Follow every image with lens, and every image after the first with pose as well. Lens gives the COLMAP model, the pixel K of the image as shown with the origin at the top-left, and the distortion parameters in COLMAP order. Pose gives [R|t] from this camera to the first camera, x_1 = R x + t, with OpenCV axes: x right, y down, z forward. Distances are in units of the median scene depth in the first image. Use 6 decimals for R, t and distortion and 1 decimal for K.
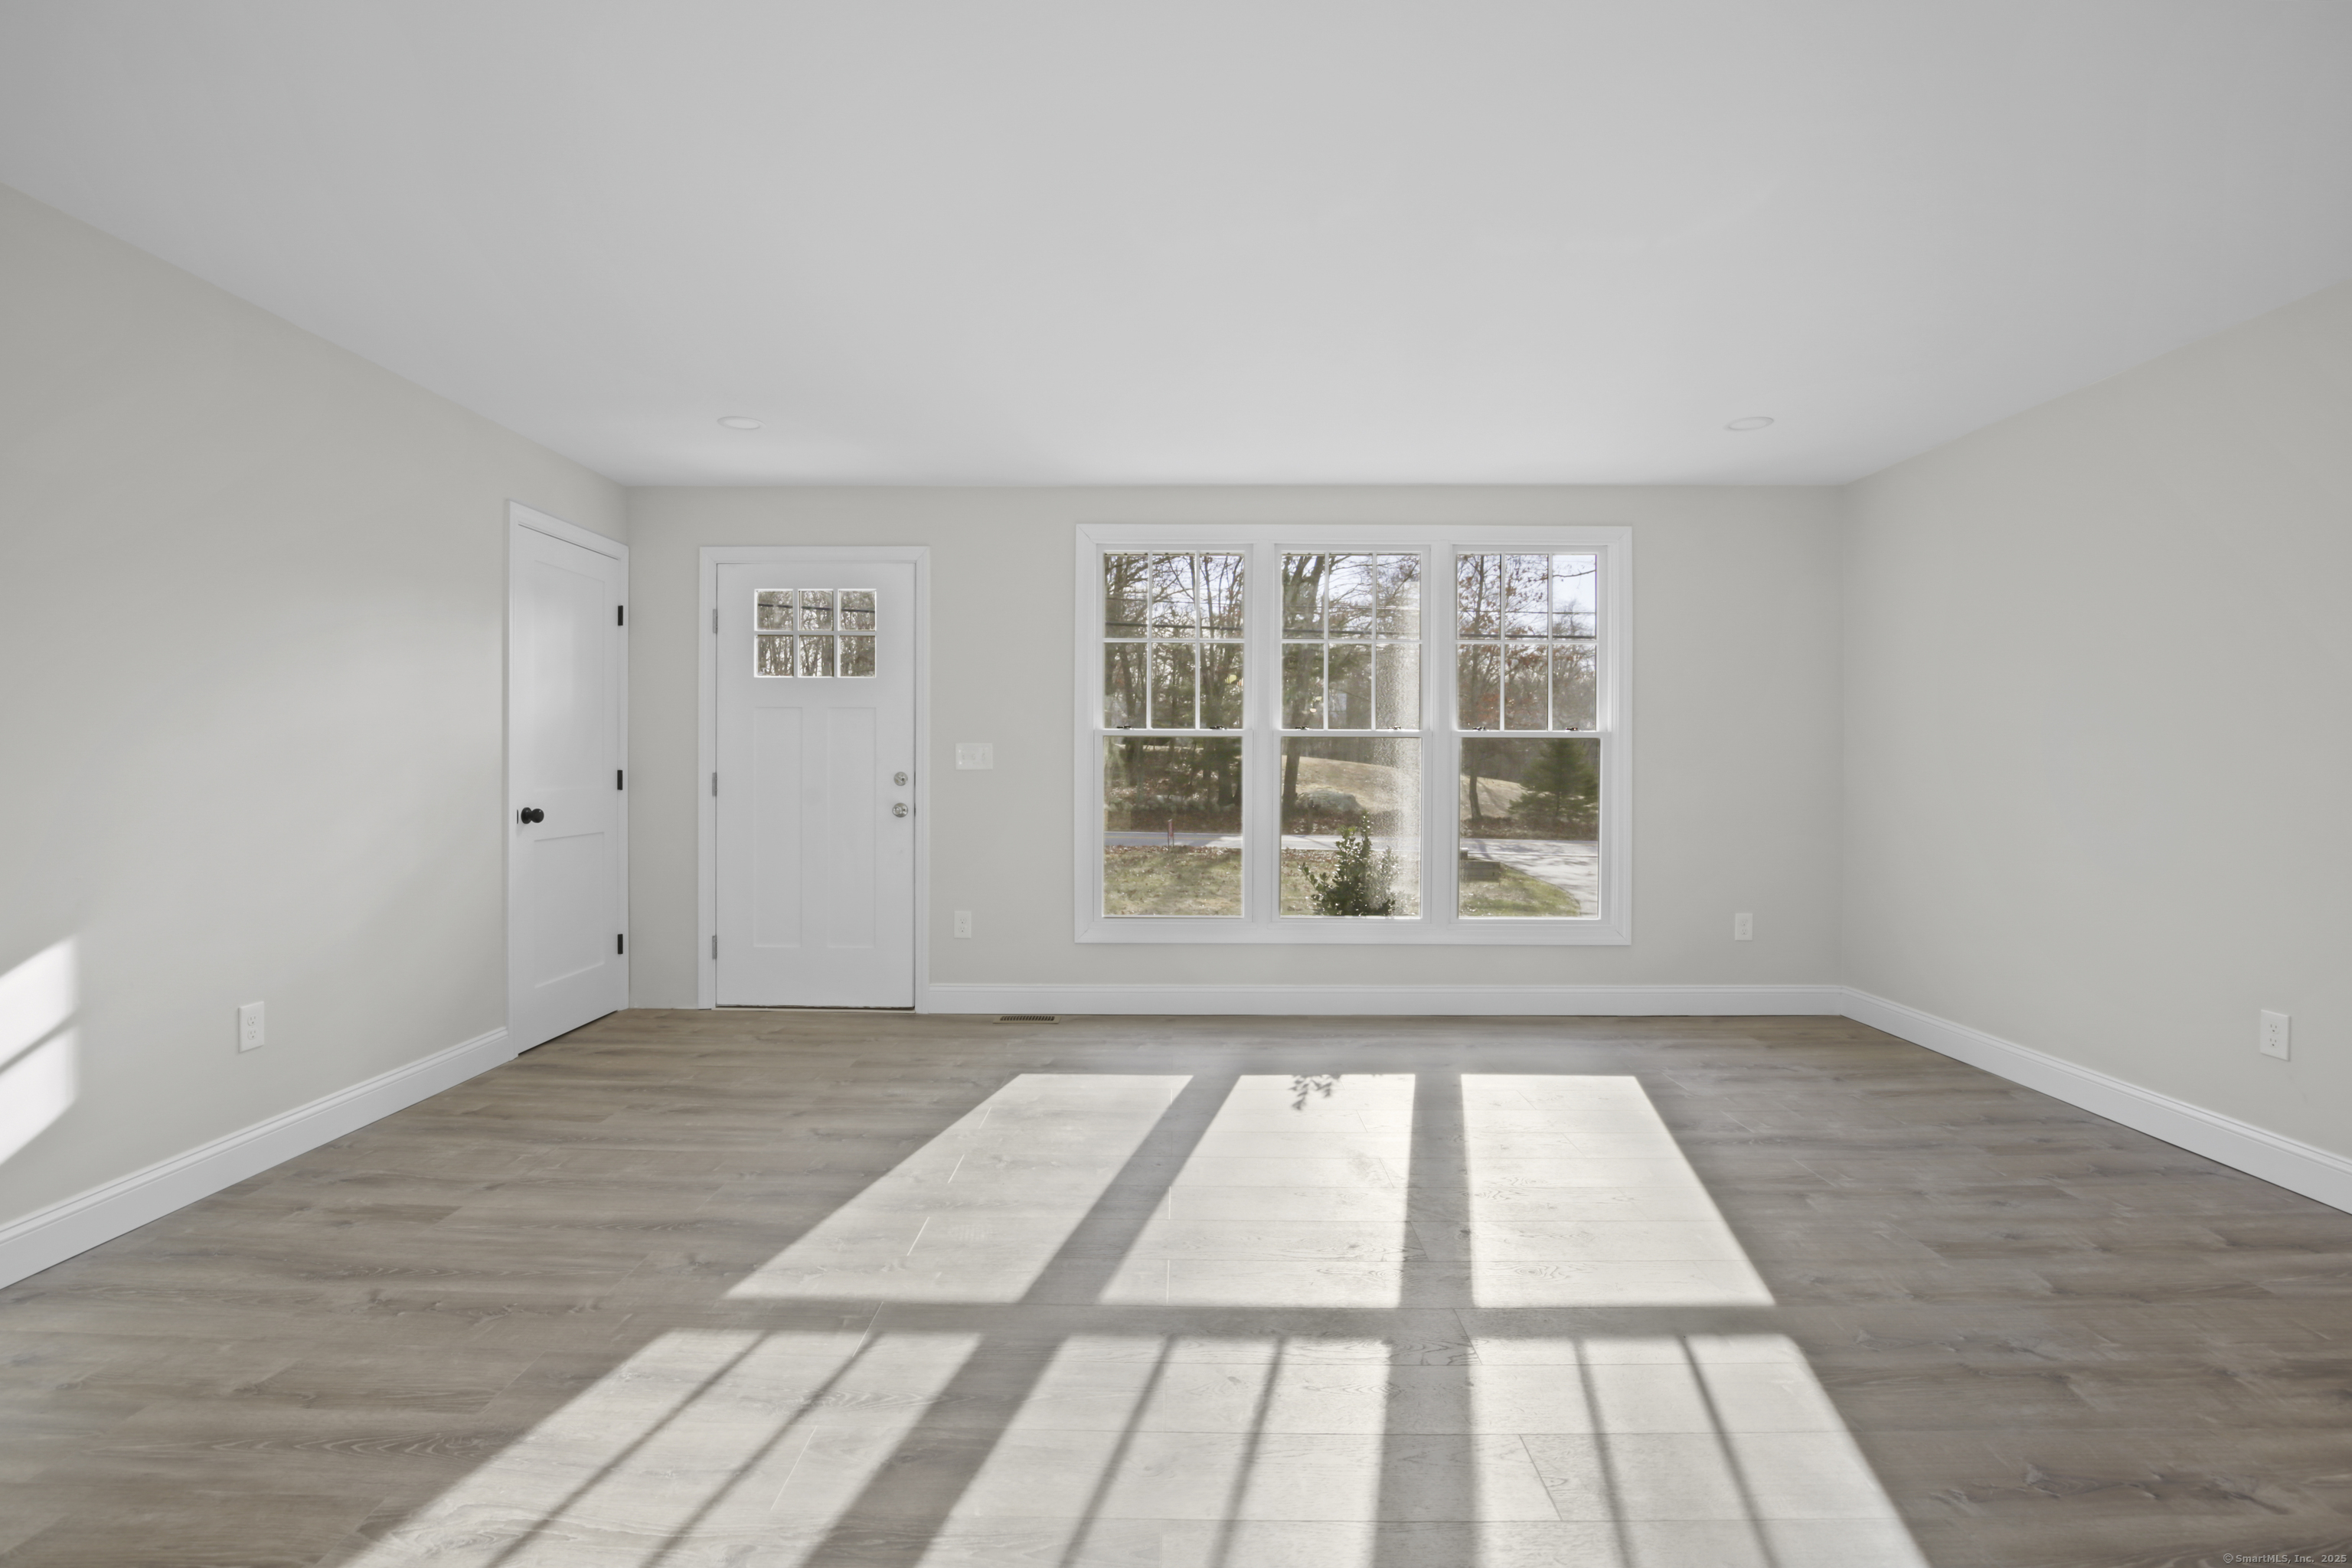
lens RADIAL K [[1089.8, 0, 1172.3], [0, 1089.8, 772.3], [0, 0, 1]] dist [-0.030559, 0.000524]
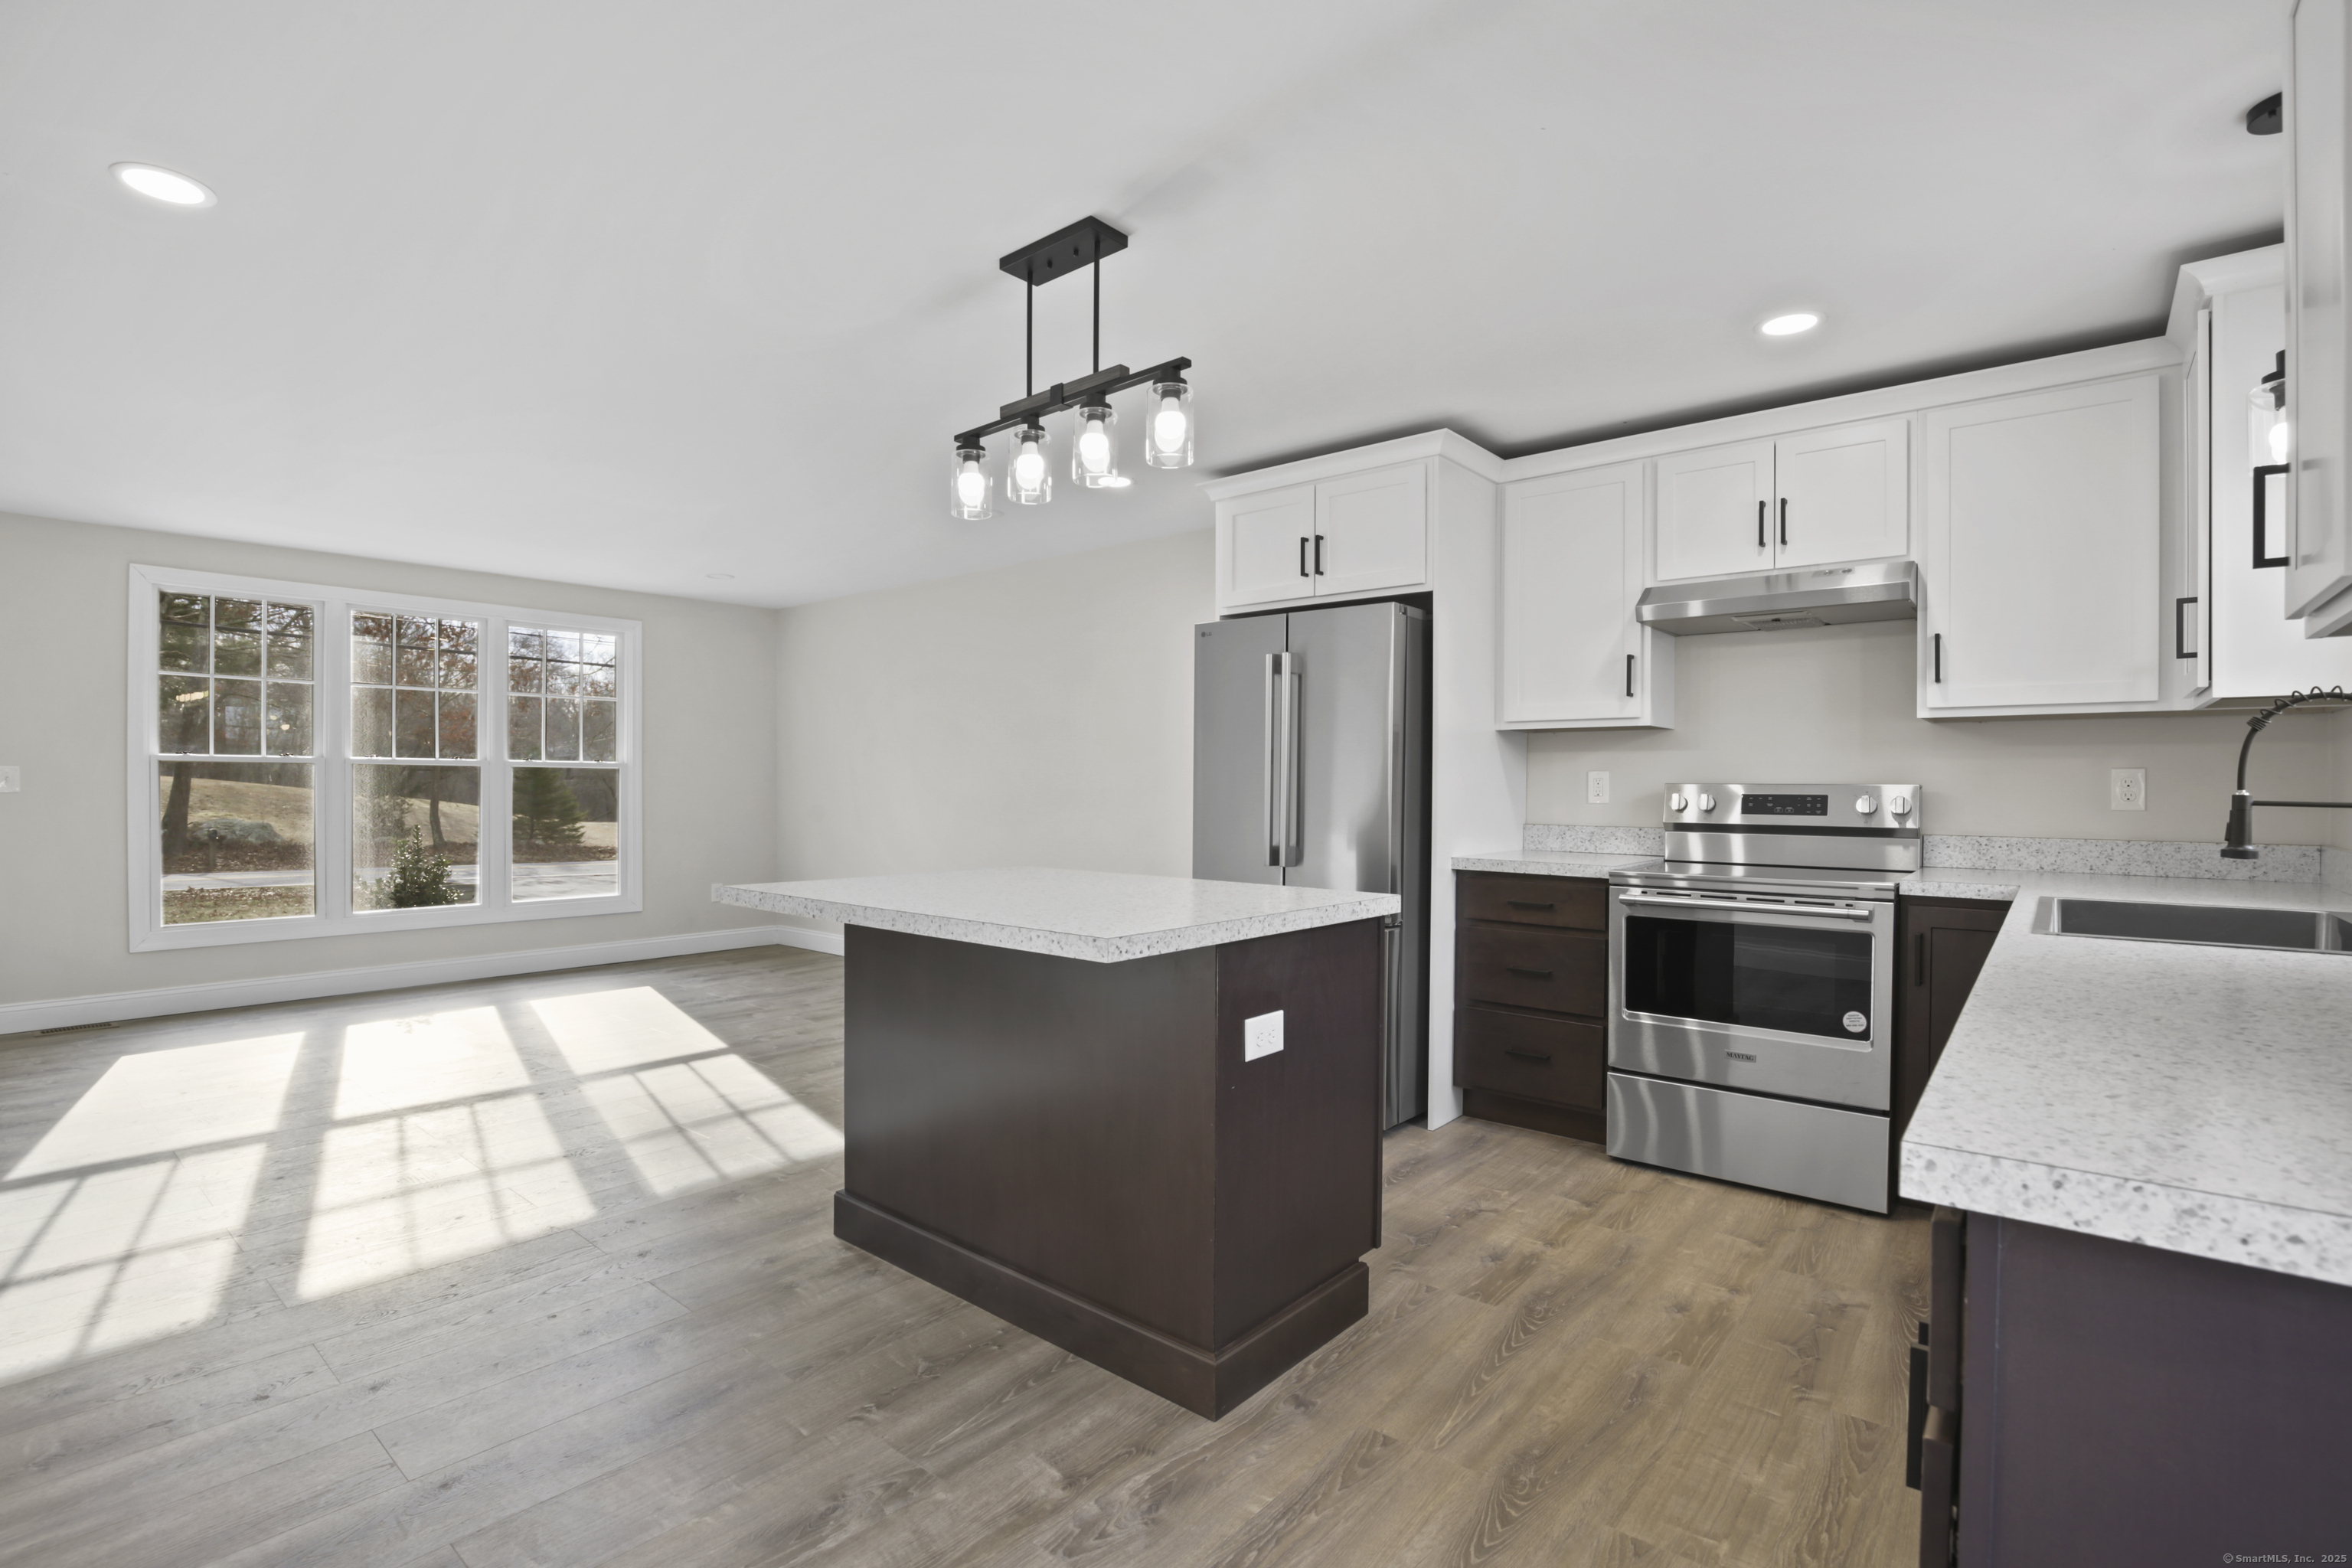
lens RADIAL K [[1097.9, 0, 1170.8], [0, 1097.9, 793.6], [0, 0, 1]] dist [-0.032529, 0.000608]
pose [[0.634798, -0.003640, 0.772669, -0.276807], [0.004372, 0.999990, 0.001118, 0.003611], [-0.772666, 0.002668, 0.634808, -0.513837]]
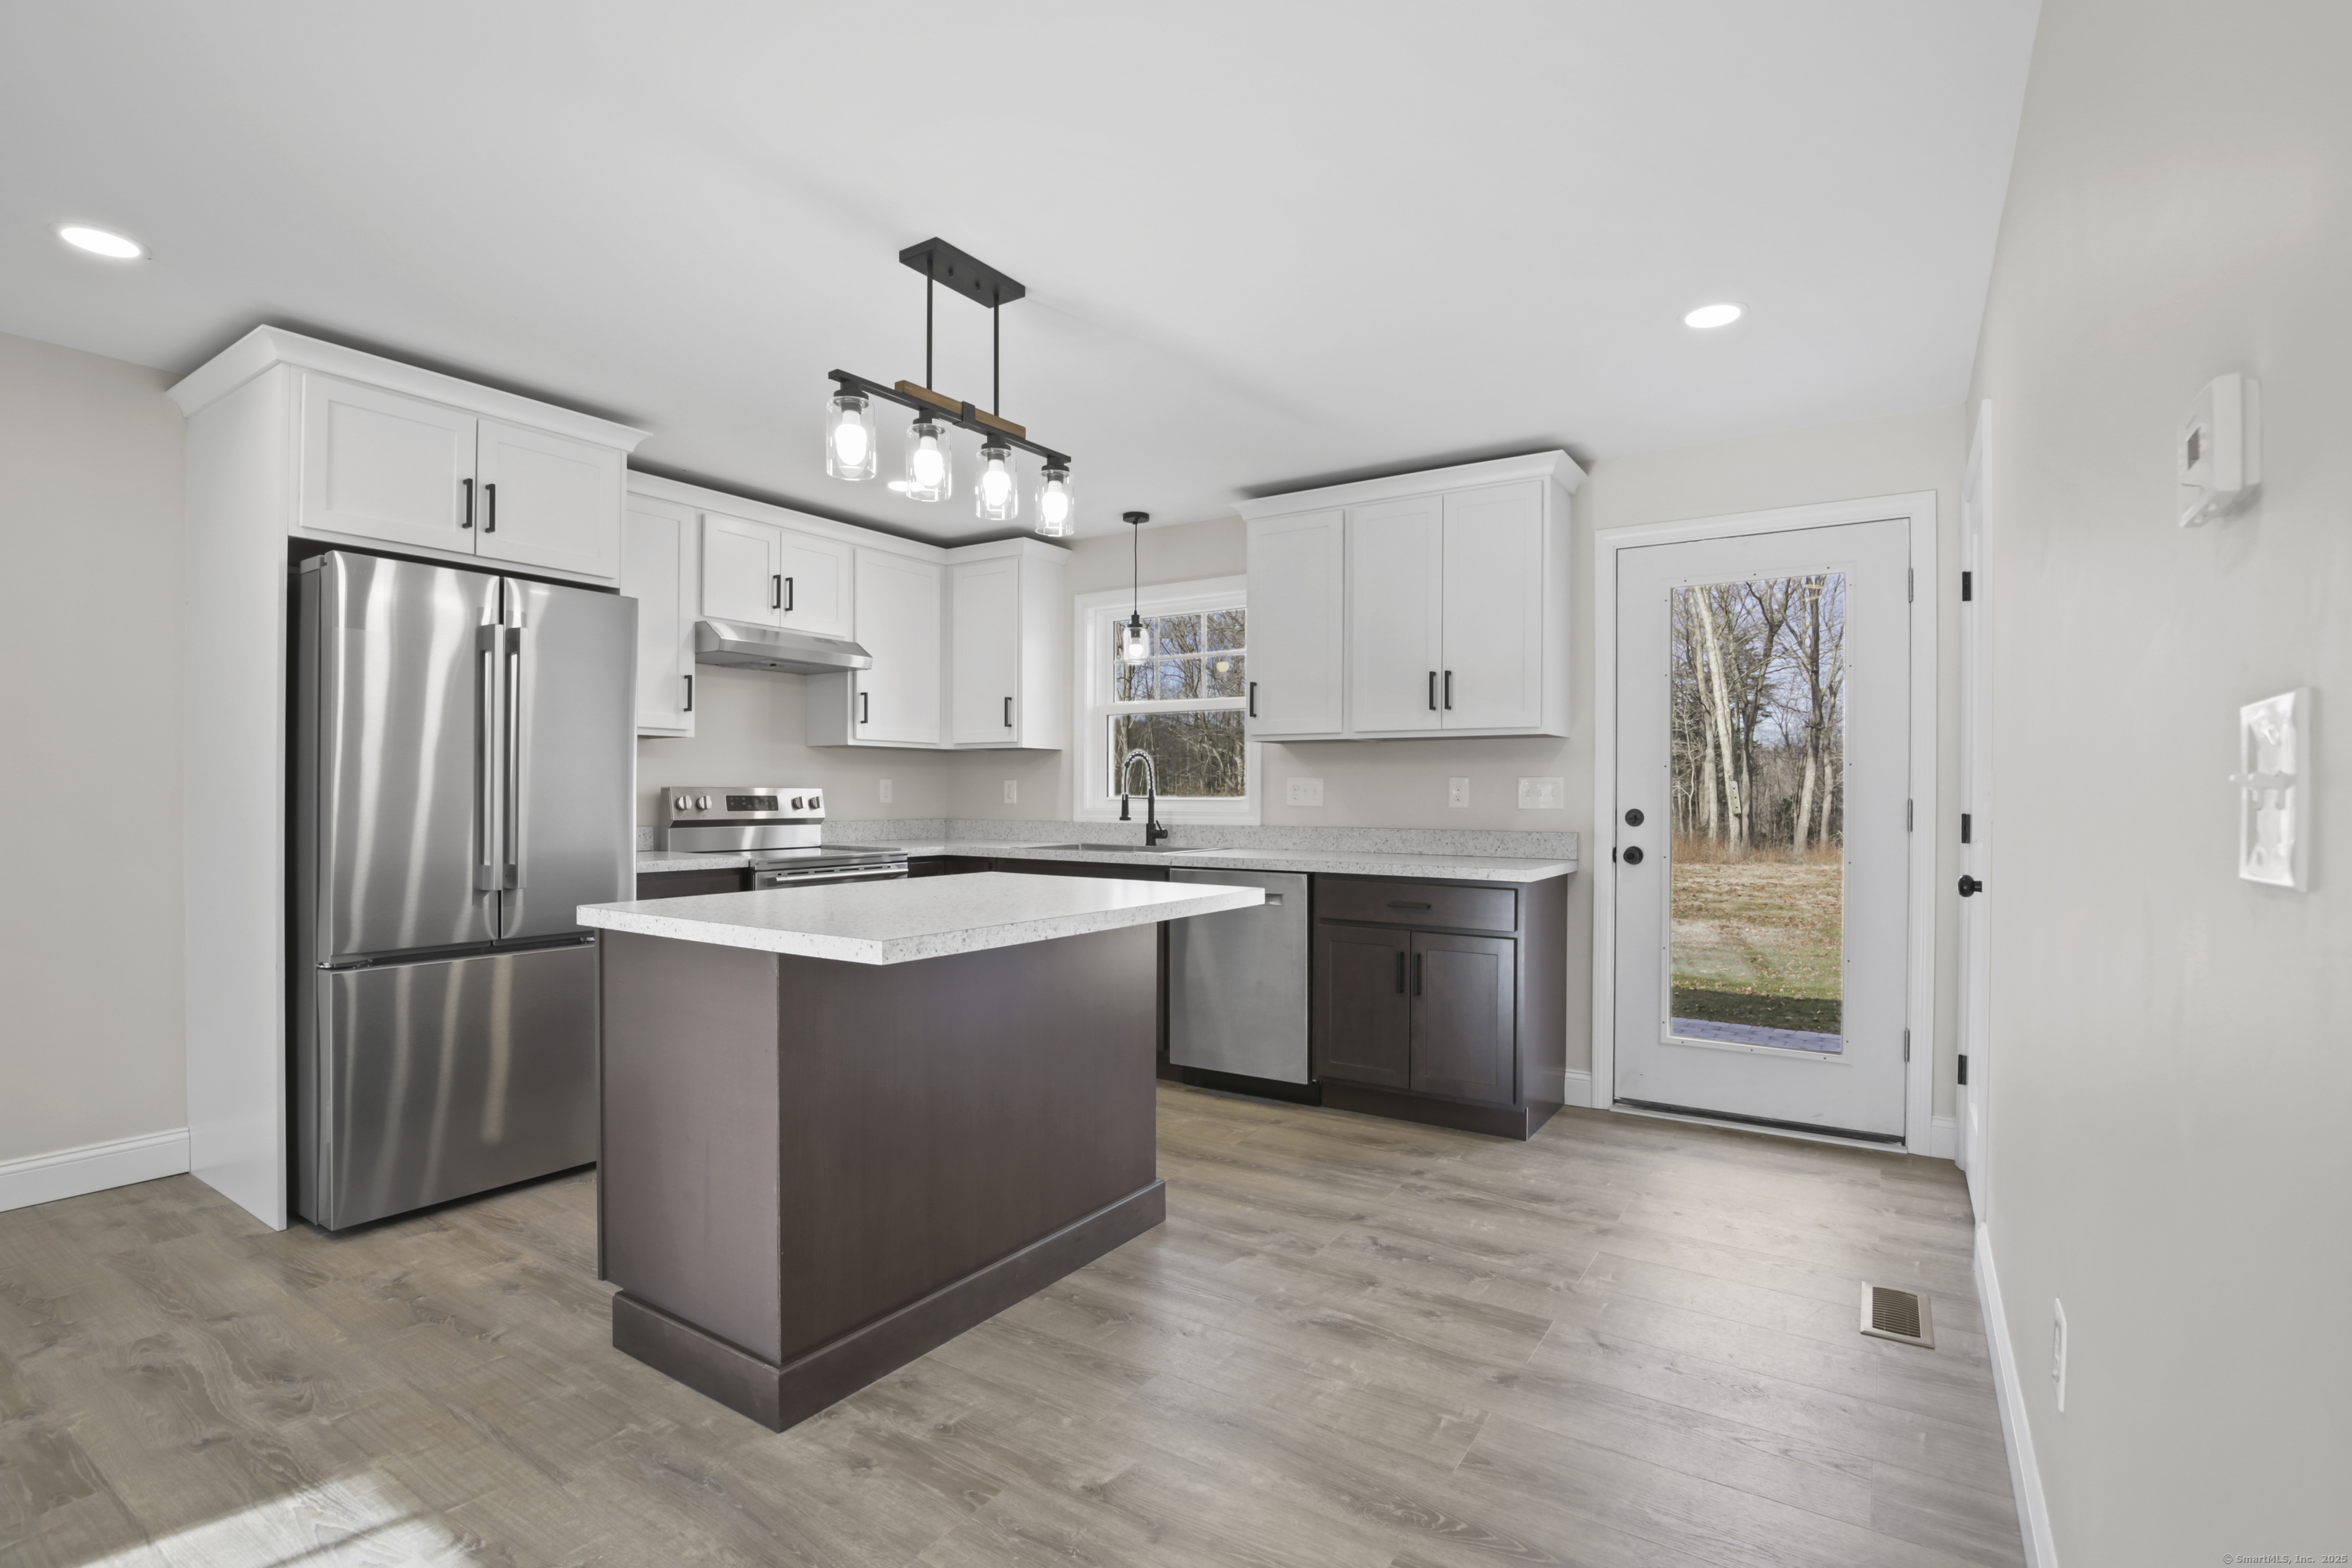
lens RADIAL K [[1097.9, 0, 1170.8], [0, 1097.9, 793.6], [0, 0, 1]] dist [-0.032529, 0.000608]
pose [[-0.839943, -0.003200, 0.542666, -0.285374], [0.003180, 0.999936, 0.010818, -0.004967], [-0.542666, 0.010812, -0.839879, 0.332133]]
